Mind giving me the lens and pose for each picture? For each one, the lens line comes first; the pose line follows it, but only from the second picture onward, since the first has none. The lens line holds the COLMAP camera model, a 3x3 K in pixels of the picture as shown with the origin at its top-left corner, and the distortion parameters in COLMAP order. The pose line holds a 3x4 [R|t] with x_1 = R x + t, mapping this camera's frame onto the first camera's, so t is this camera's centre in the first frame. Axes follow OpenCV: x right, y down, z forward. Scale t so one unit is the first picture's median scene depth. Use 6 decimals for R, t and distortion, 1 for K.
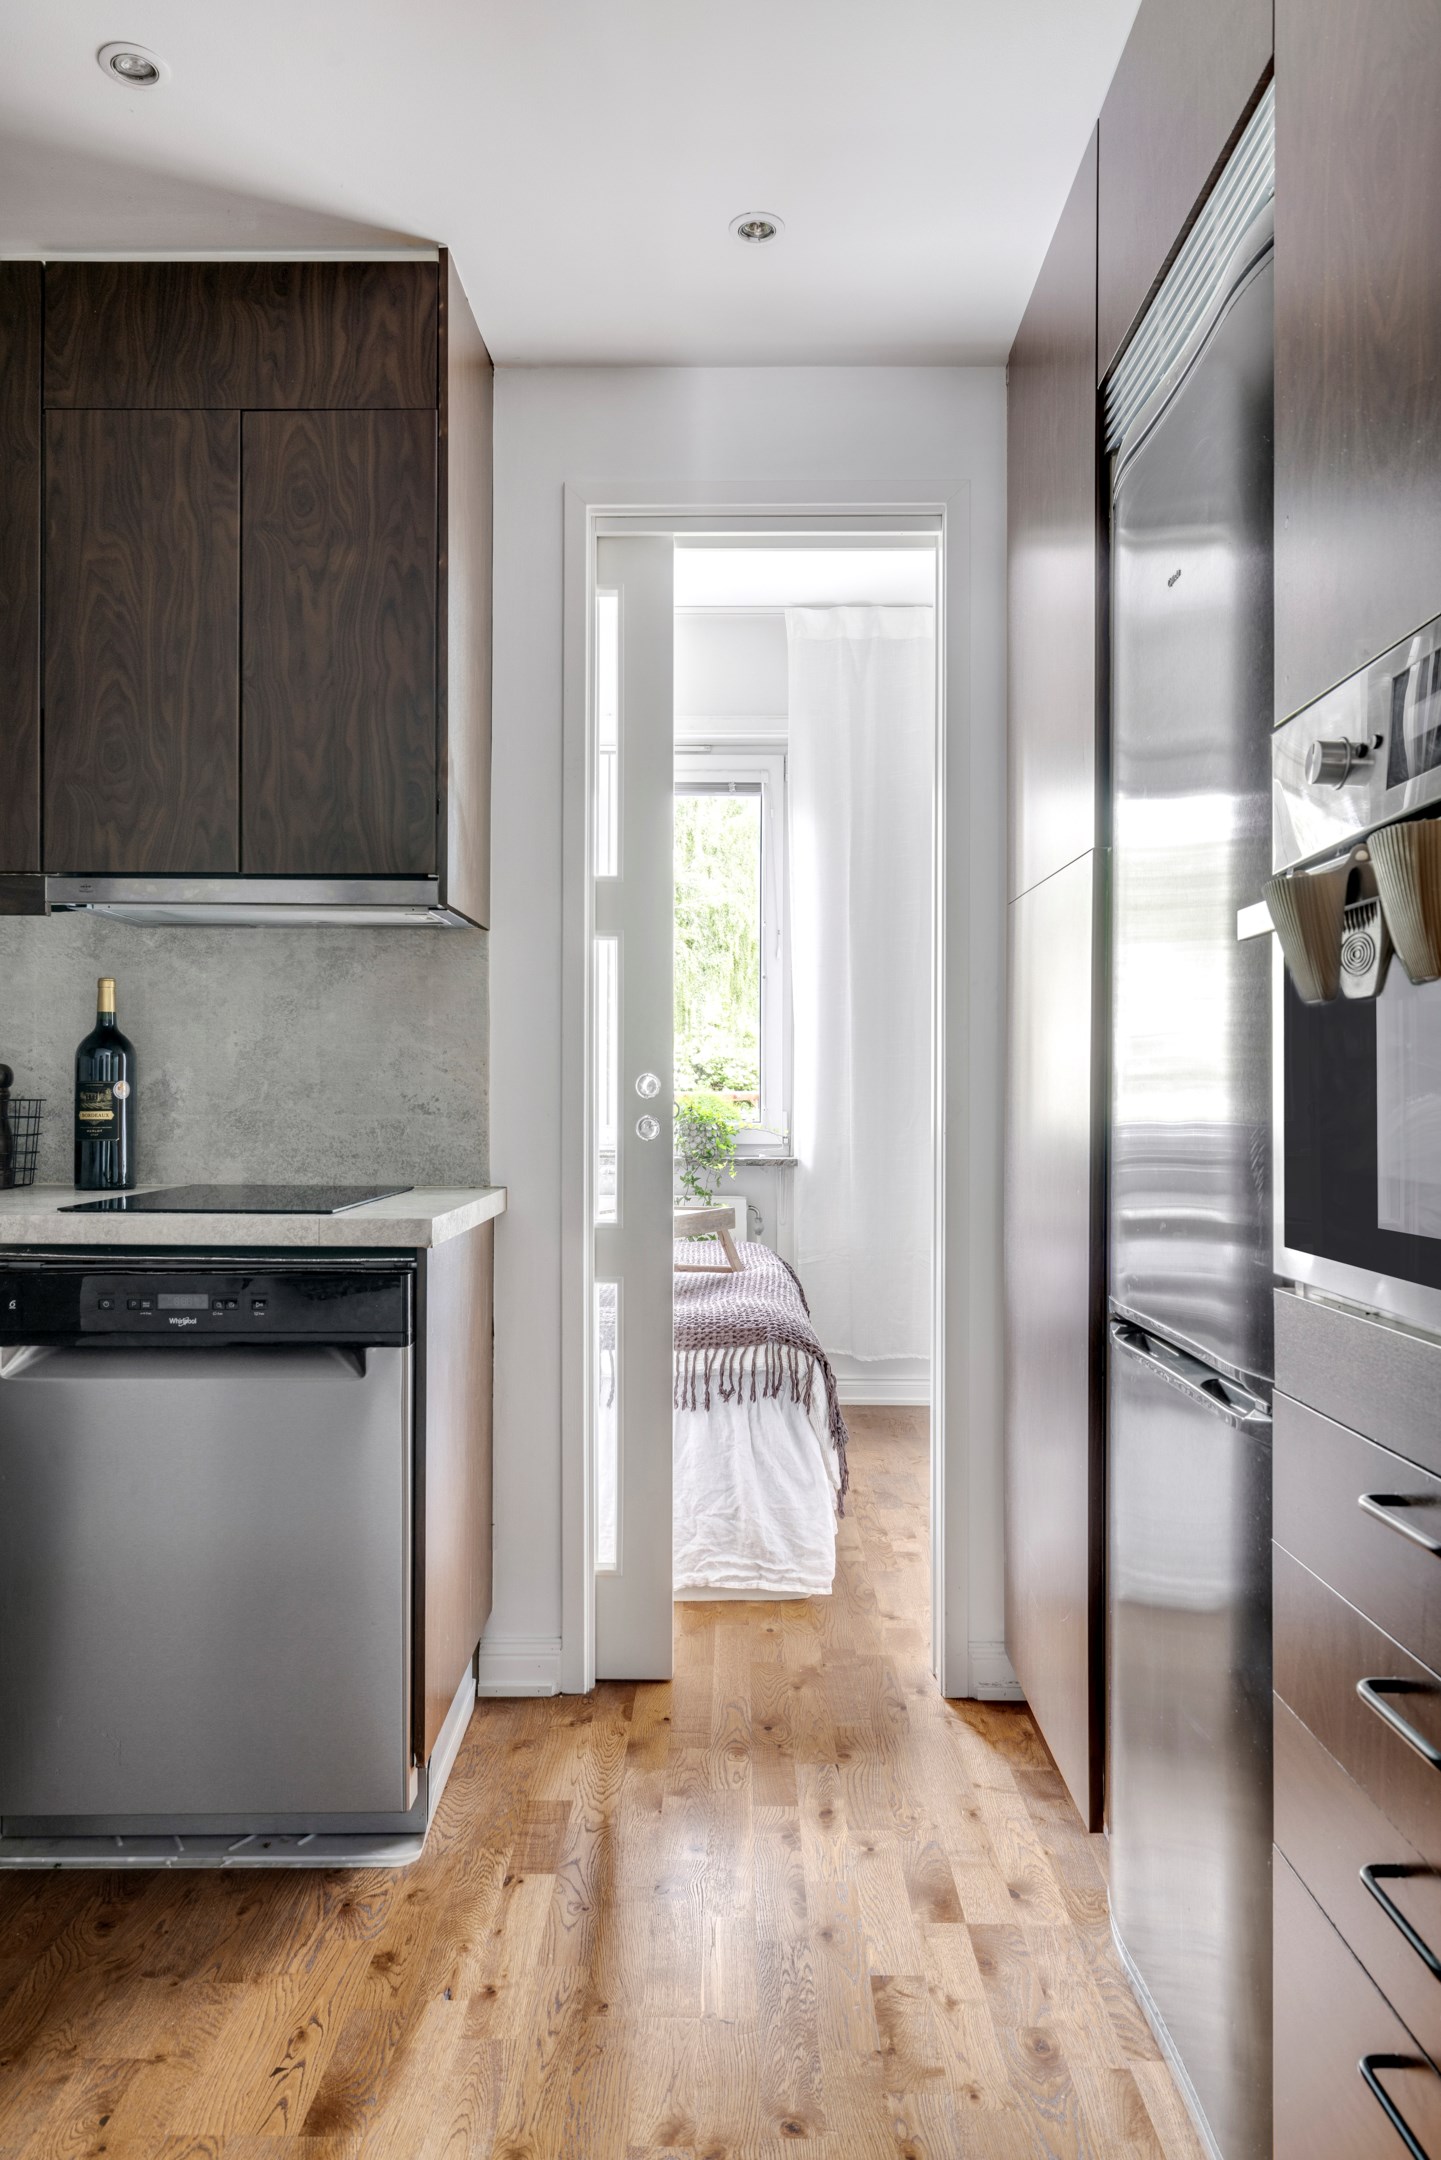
lens RADIAL K [[1486.1, 0, 720.5], [0, 1486.1, 1080.0], [0, 0, 1]] dist [0.000470, 0.001567]
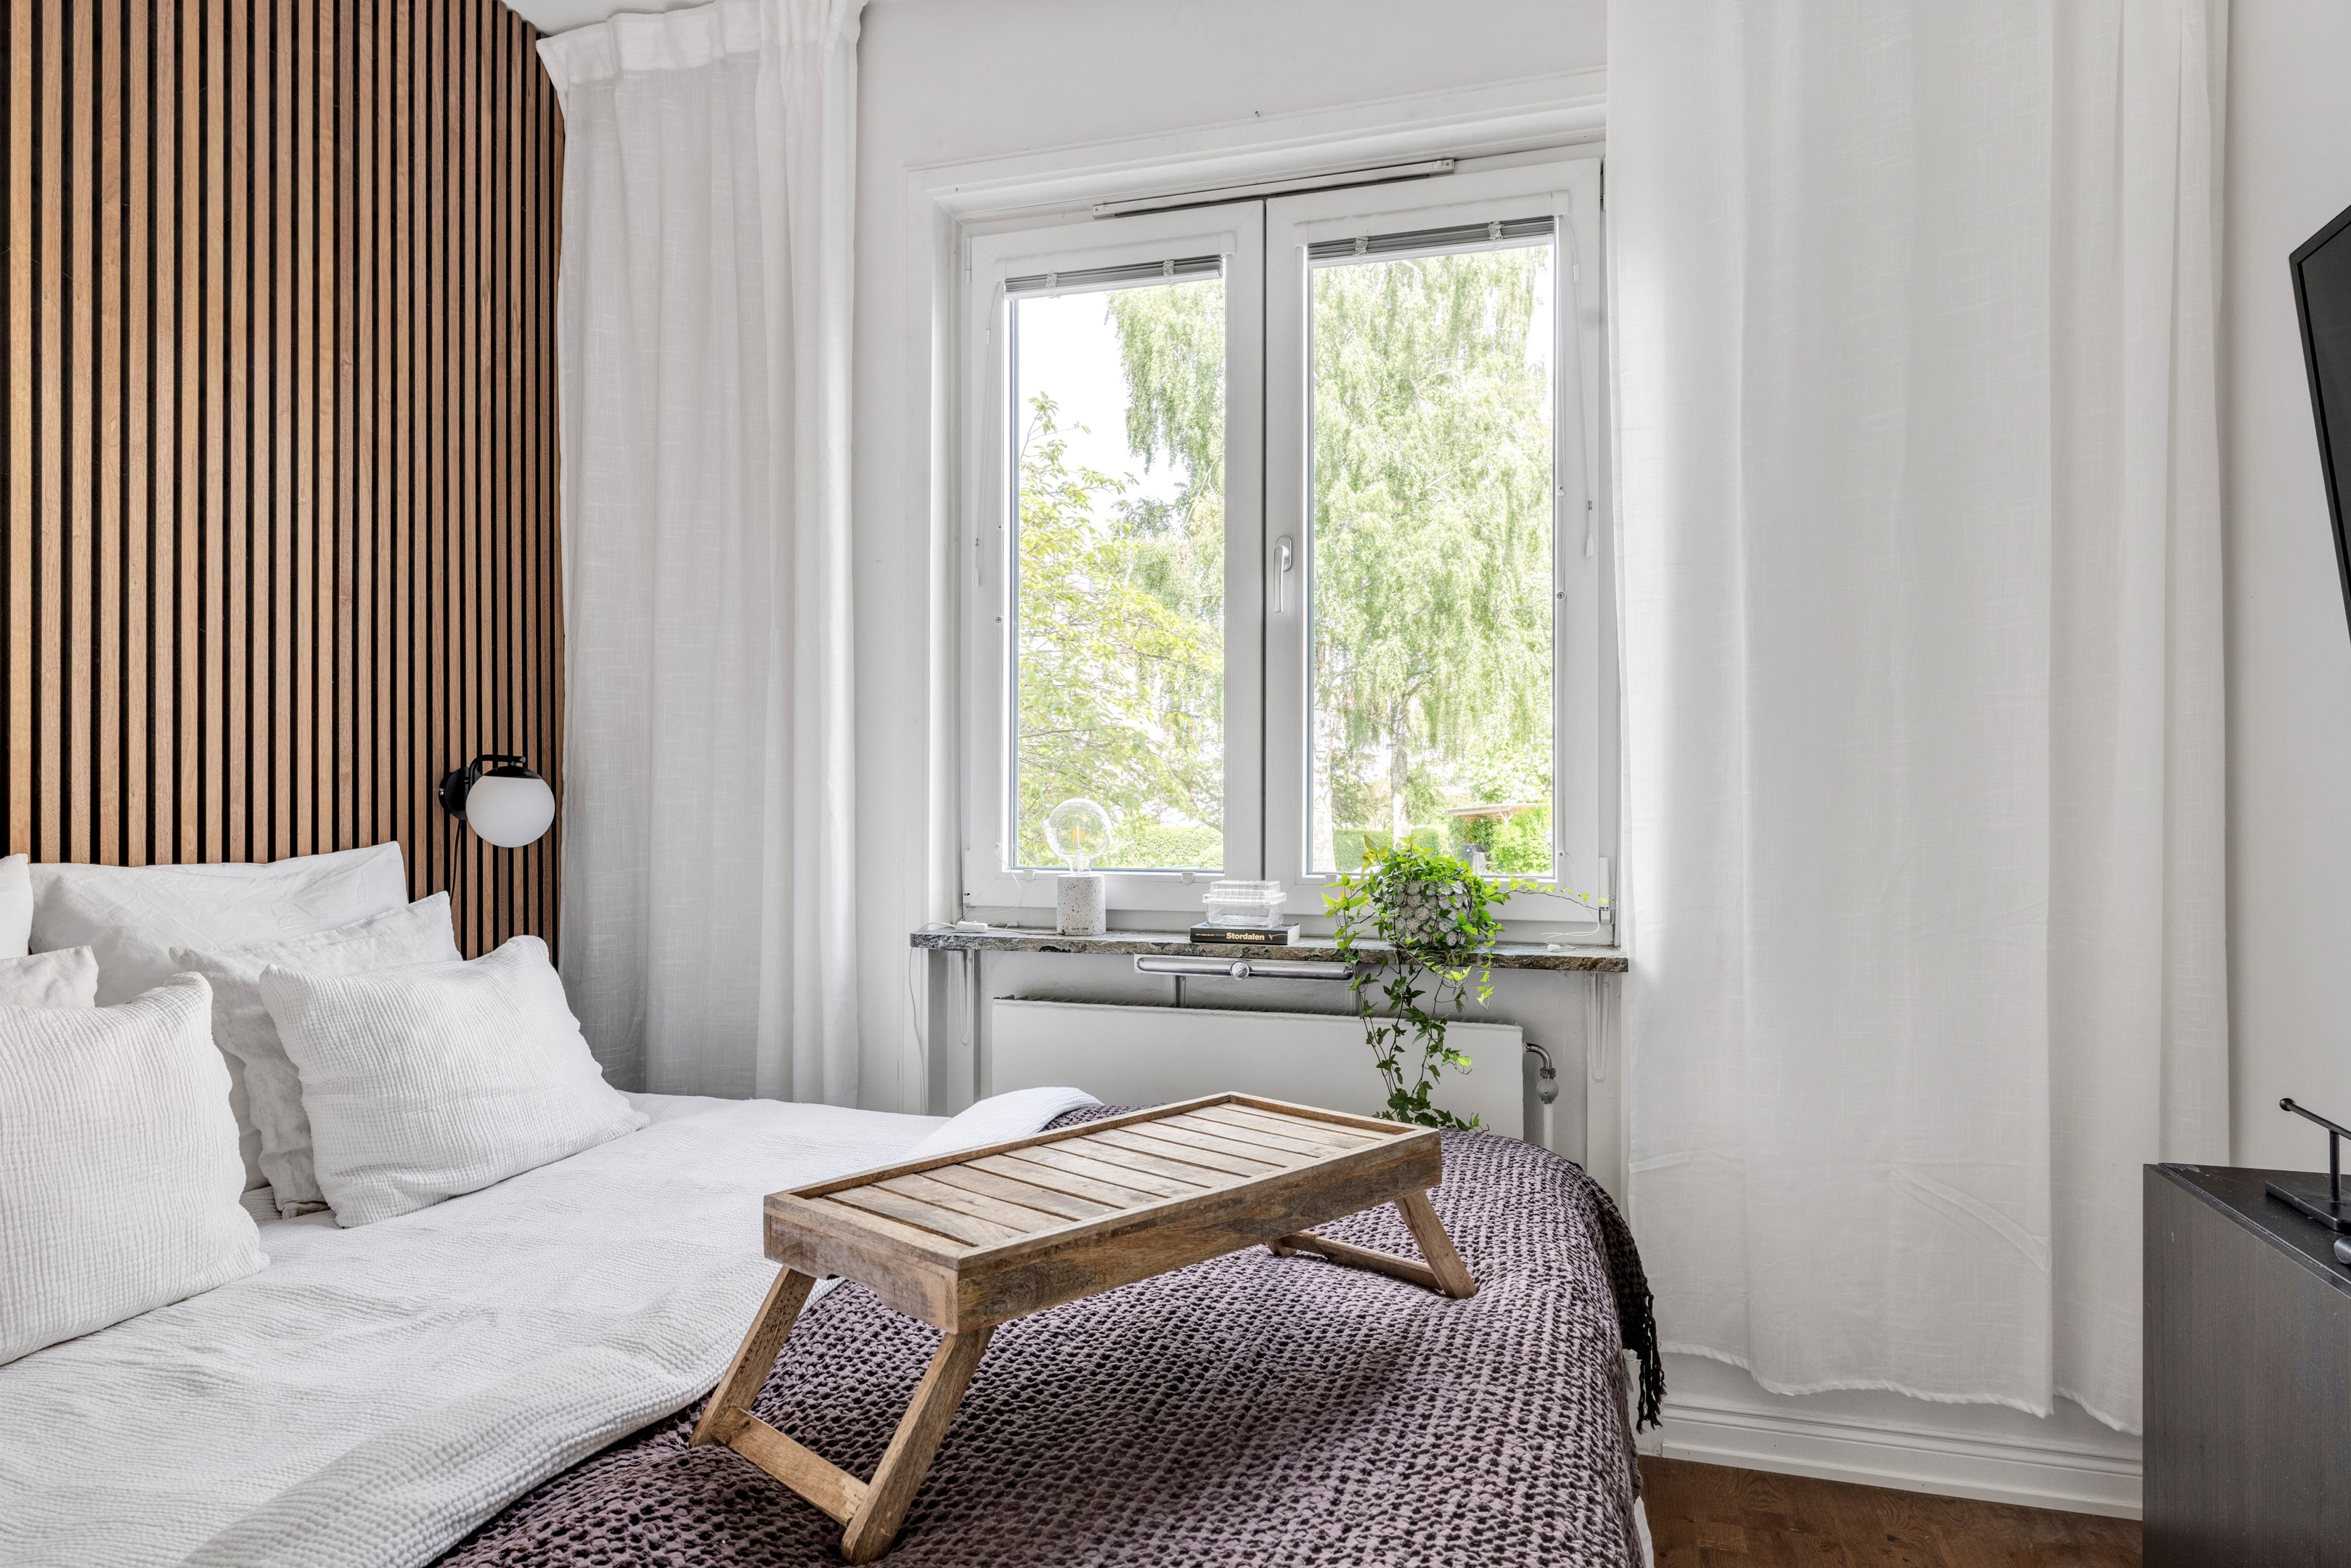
lens RADIAL K [[1310.9, 0, 1193.2], [0, 1310.9, 790.4], [0, 0, 1]] dist [0.005605, -0.002116]
pose [[0.958983, -0.003256, -0.283445, 0.065580], [0.003618, 0.999993, 0.000752, -0.004904], [0.283440, -0.001747, 0.958988, 0.956838]]
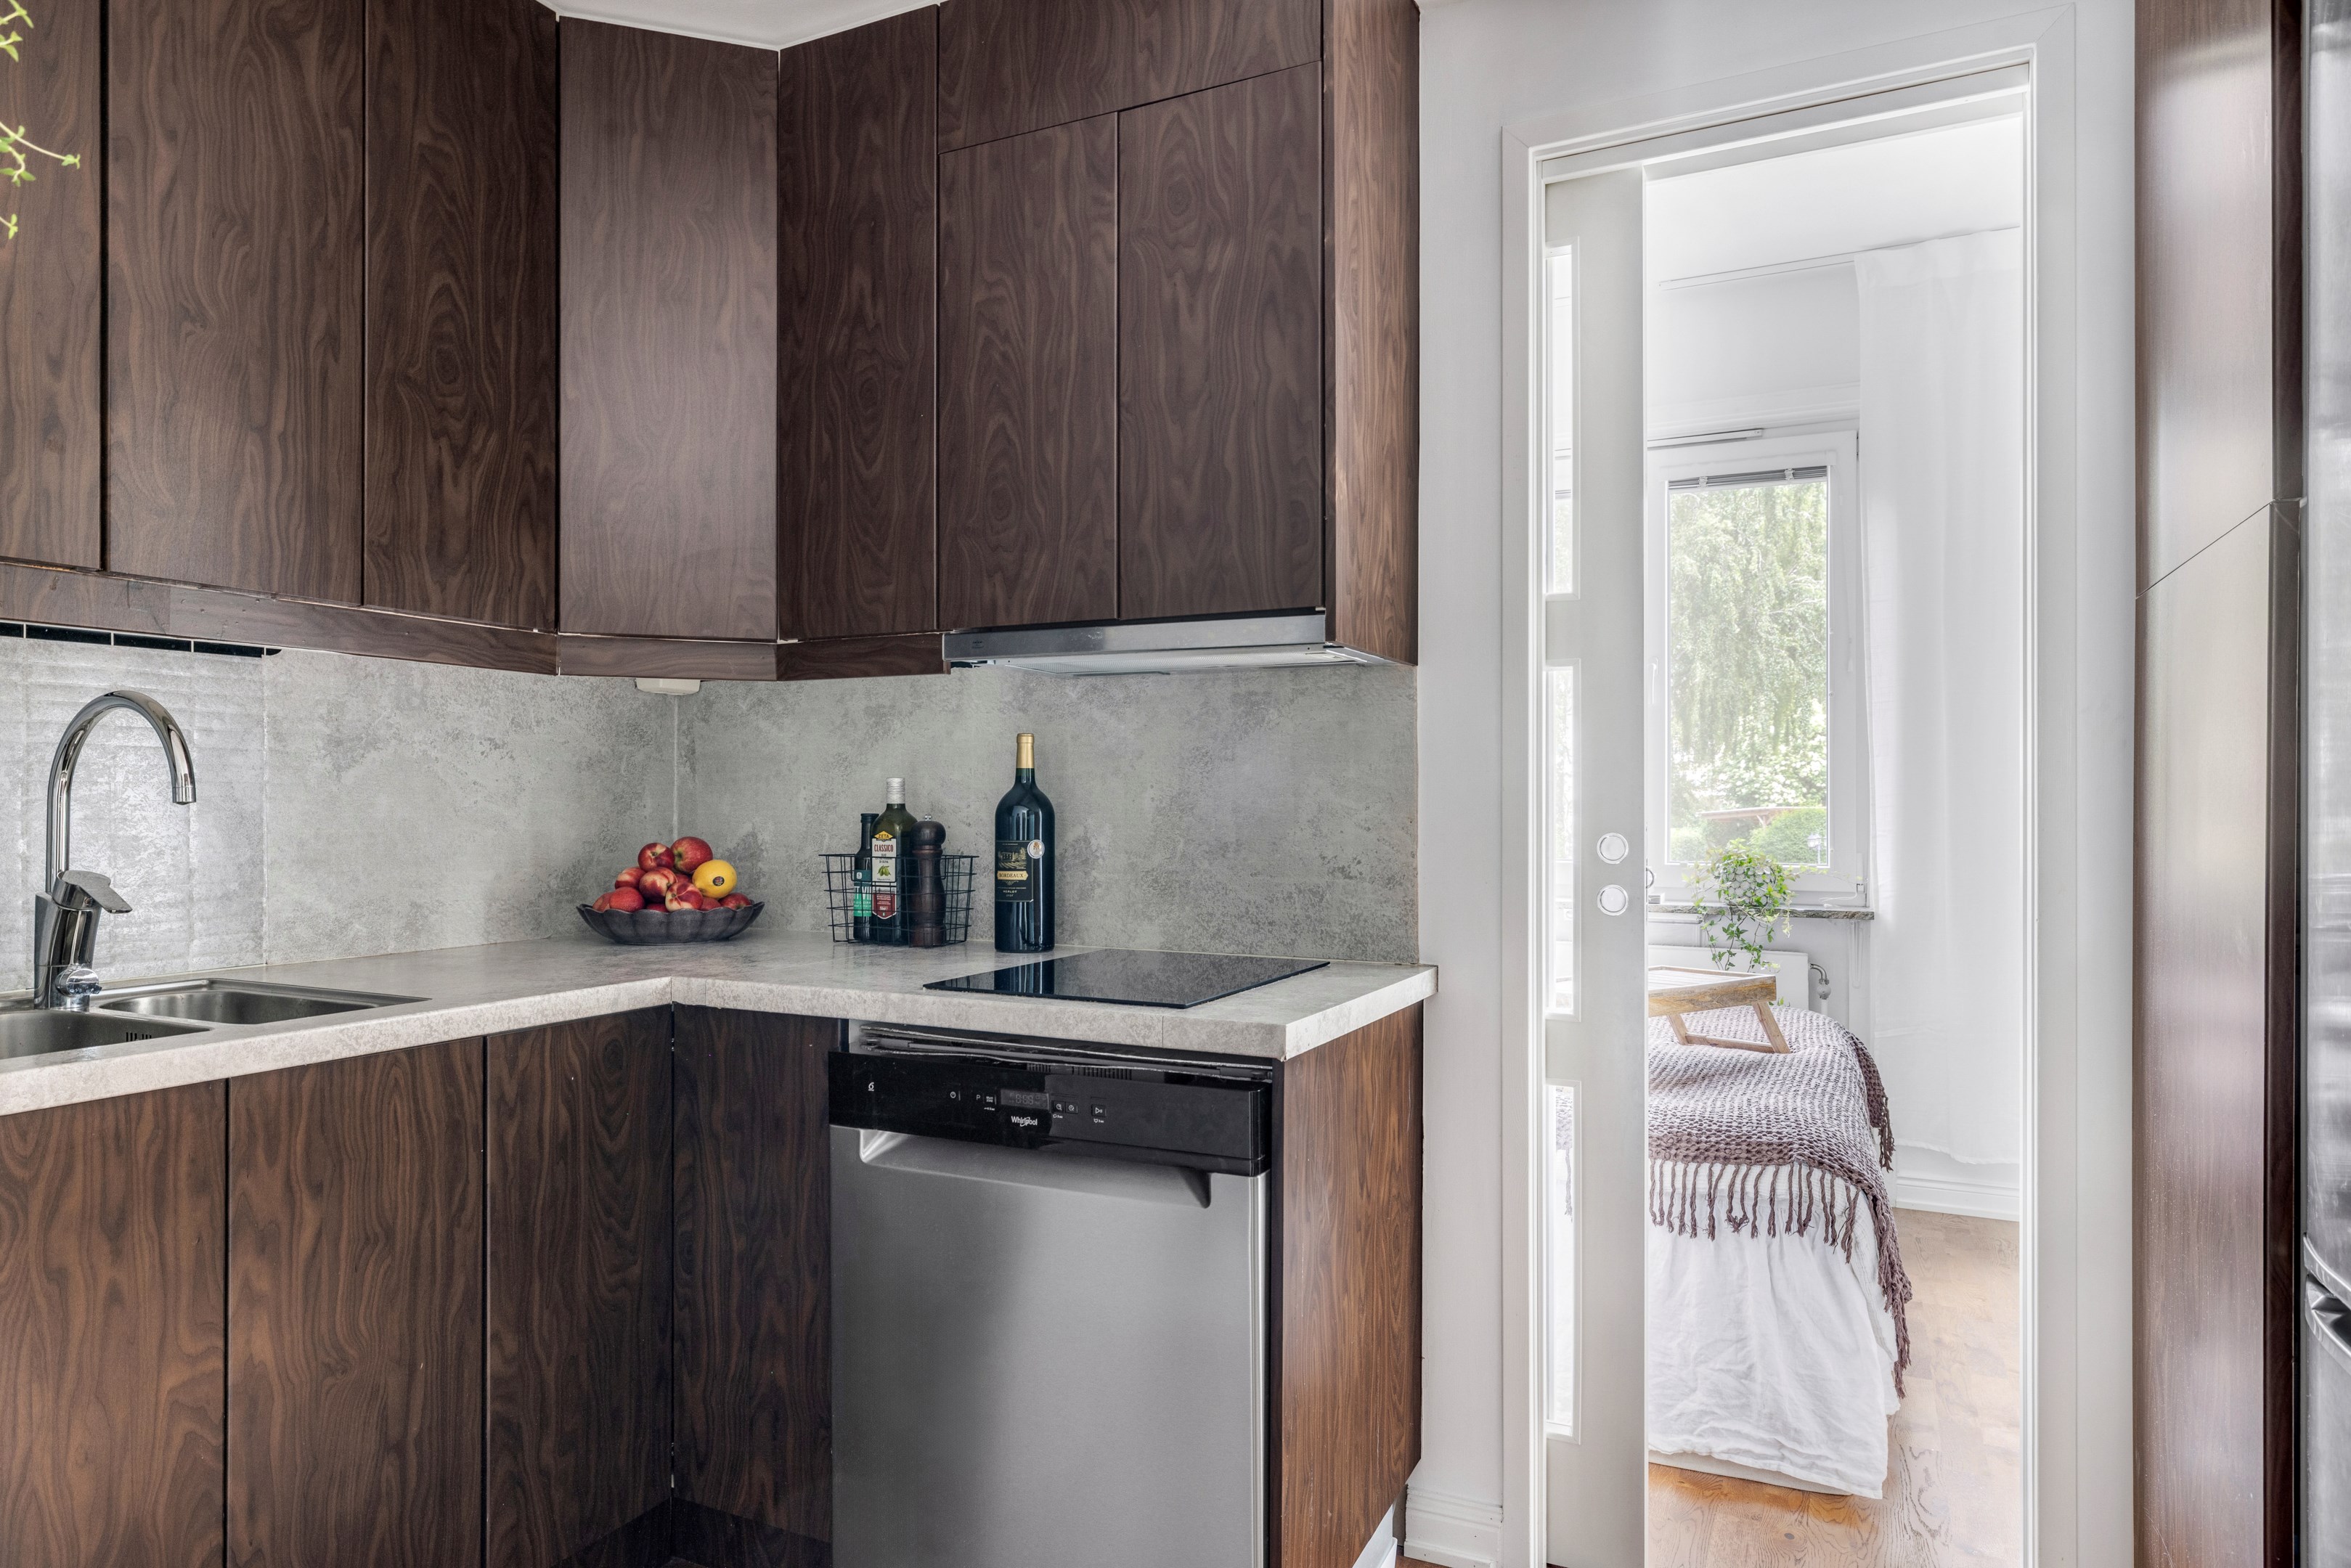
lens RADIAL K [[1401.8, 0, 1170.0], [0, 1401.8, 793.9], [0, 0, 1]] dist [-0.003874, 0.002153]
pose [[0.899845, -0.004406, -0.436188, 0.069550], [0.005743, 0.999982, 0.001748, -0.028984], [0.436172, -0.004078, 0.899854, 0.208974]]
